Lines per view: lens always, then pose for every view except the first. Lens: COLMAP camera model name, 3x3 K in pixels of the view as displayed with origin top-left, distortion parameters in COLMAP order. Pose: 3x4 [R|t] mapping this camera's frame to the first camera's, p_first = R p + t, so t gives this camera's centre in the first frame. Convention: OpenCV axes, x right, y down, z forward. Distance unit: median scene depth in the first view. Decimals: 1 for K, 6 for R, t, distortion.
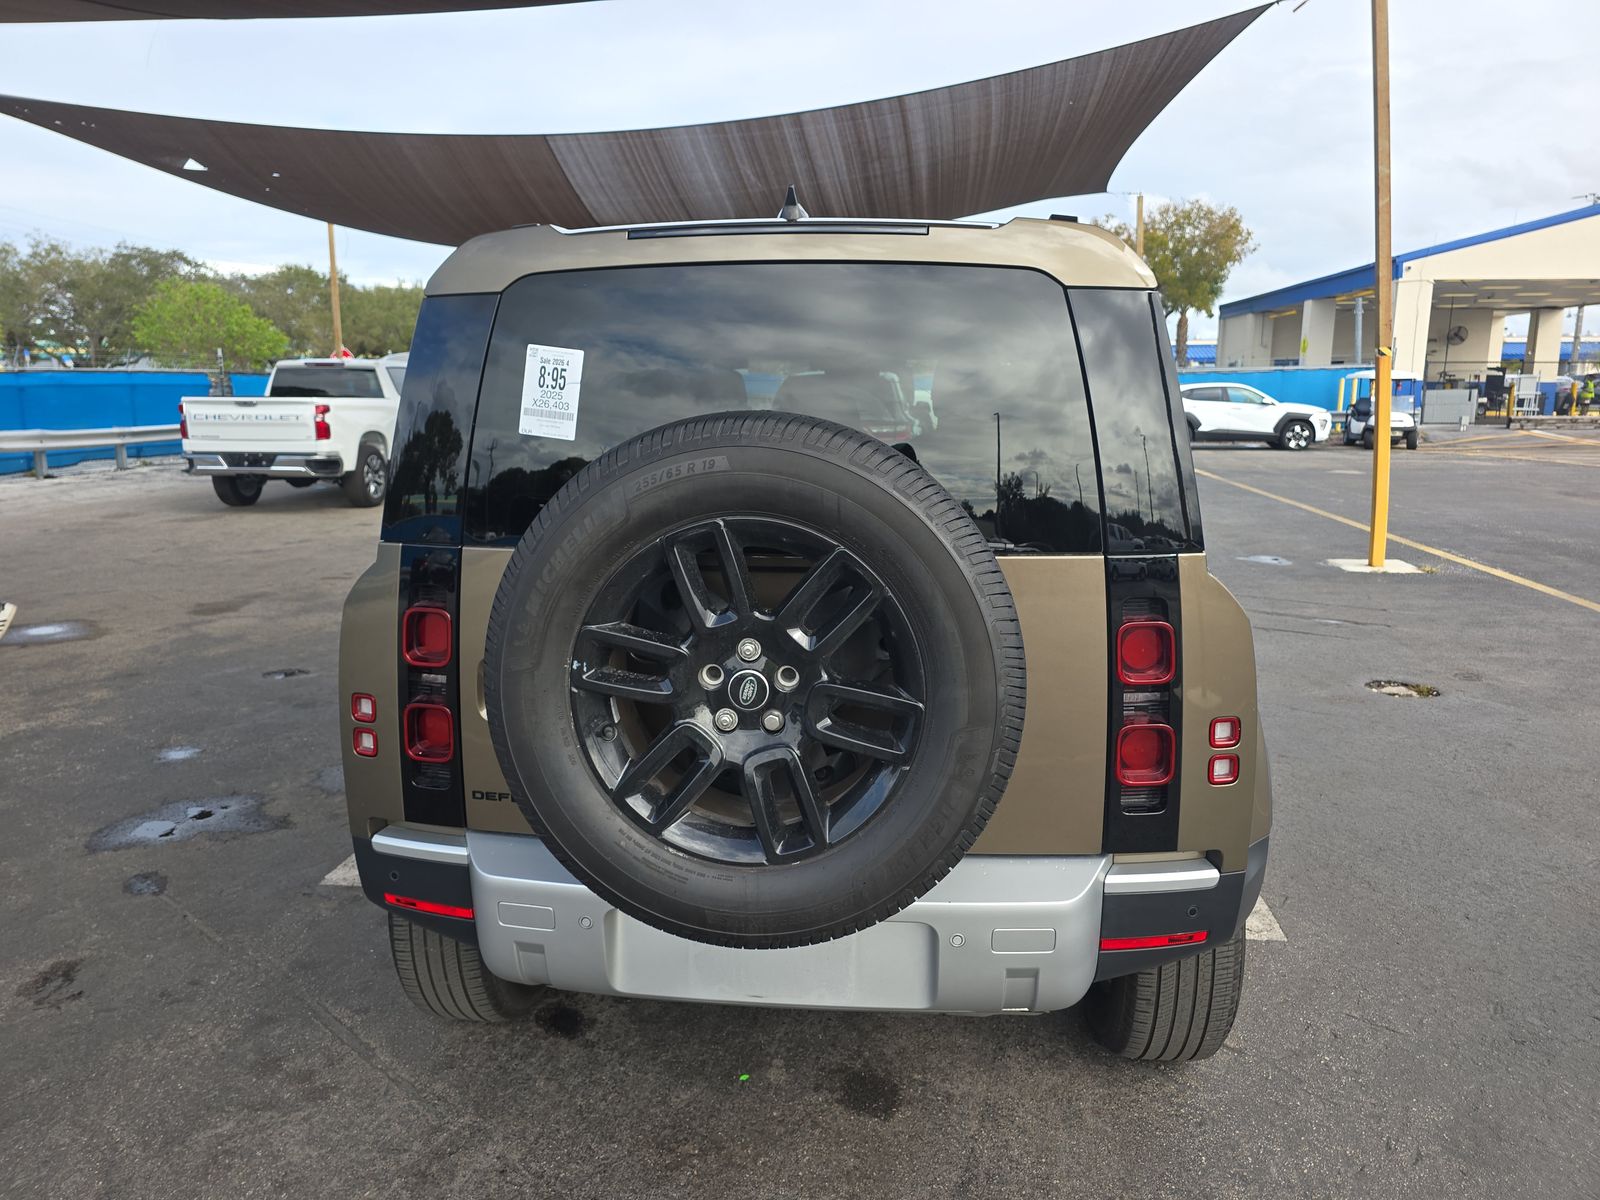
lens RADIAL K [[1084.2, 0, 803.8], [0, 1084.2, 611.7], [0, 0, 1]] dist [0.053366, -0.052632]
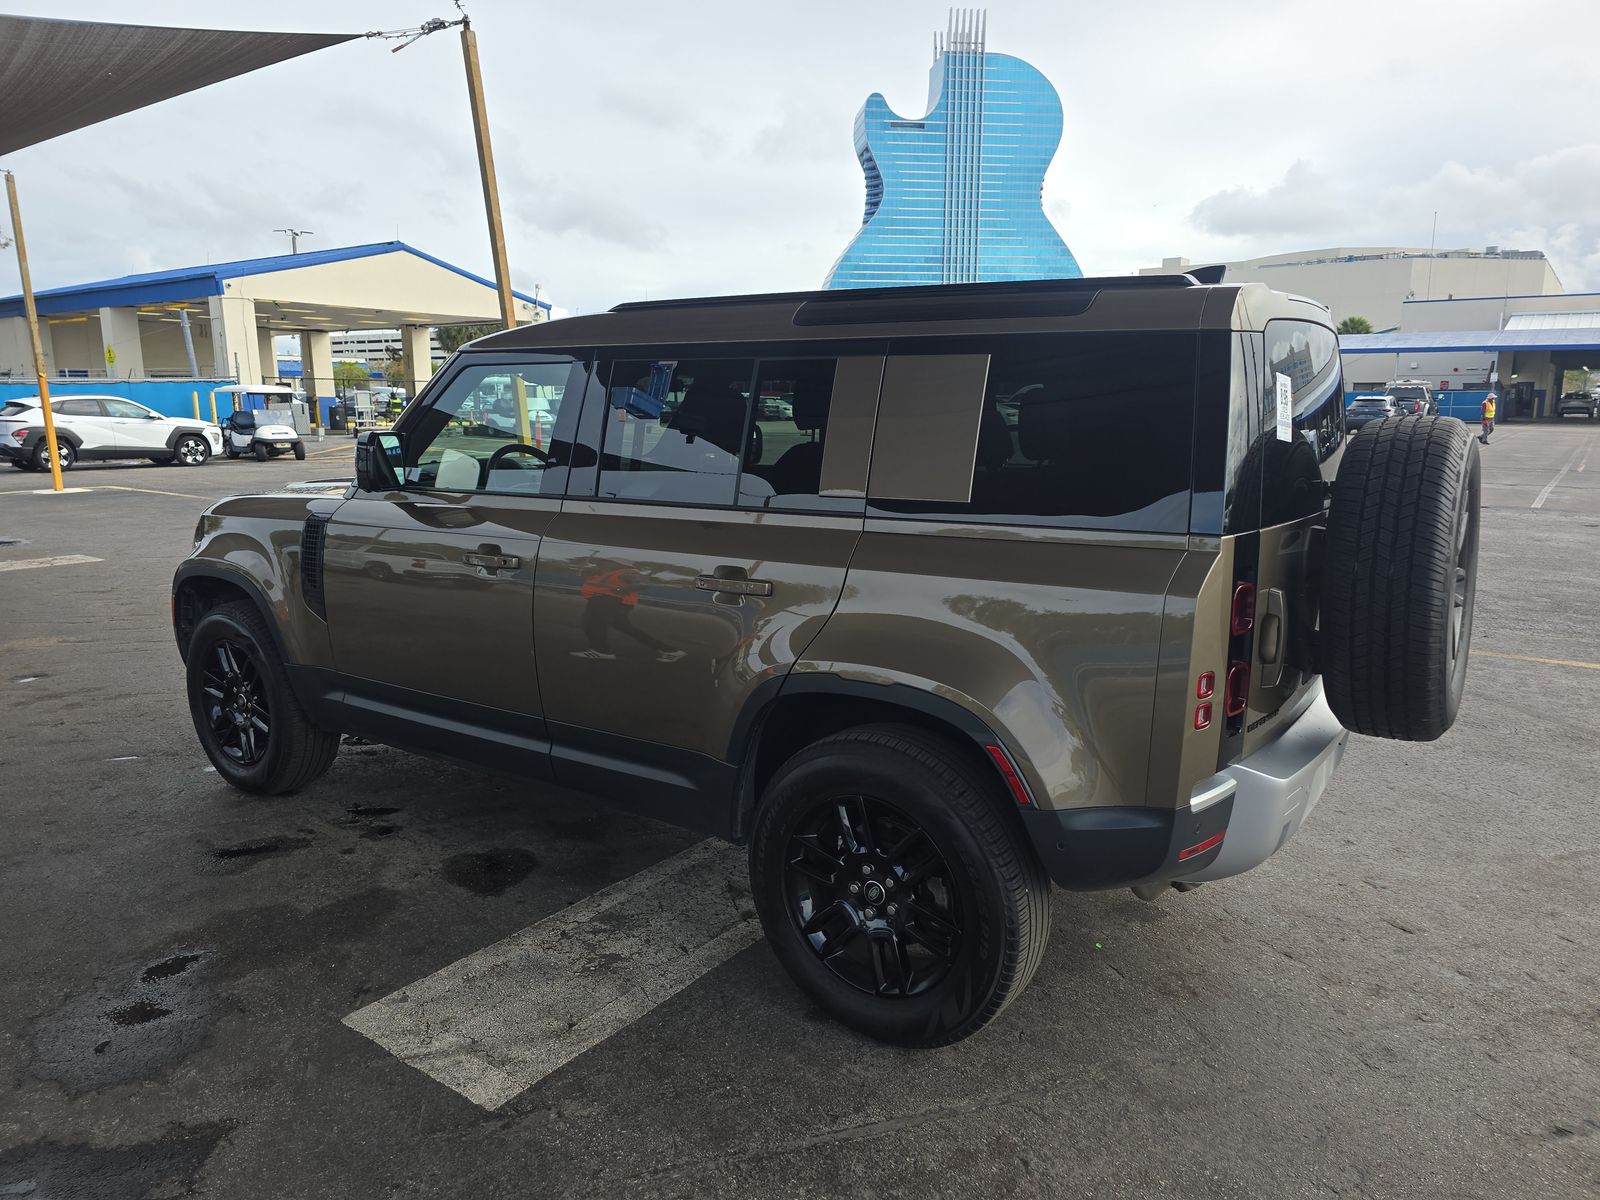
lens RADIAL K [[1084.2, 0, 796.2], [0, 1084.2, 601.9], [0, 0, 1]] dist [0.053366, -0.052632]
pose [[0.488186, -0.161154, 0.857732, -0.139662], [0.178541, 0.980460, 0.082594, -0.014660], [-0.854282, 0.112819, 0.507420, 0.068617]]
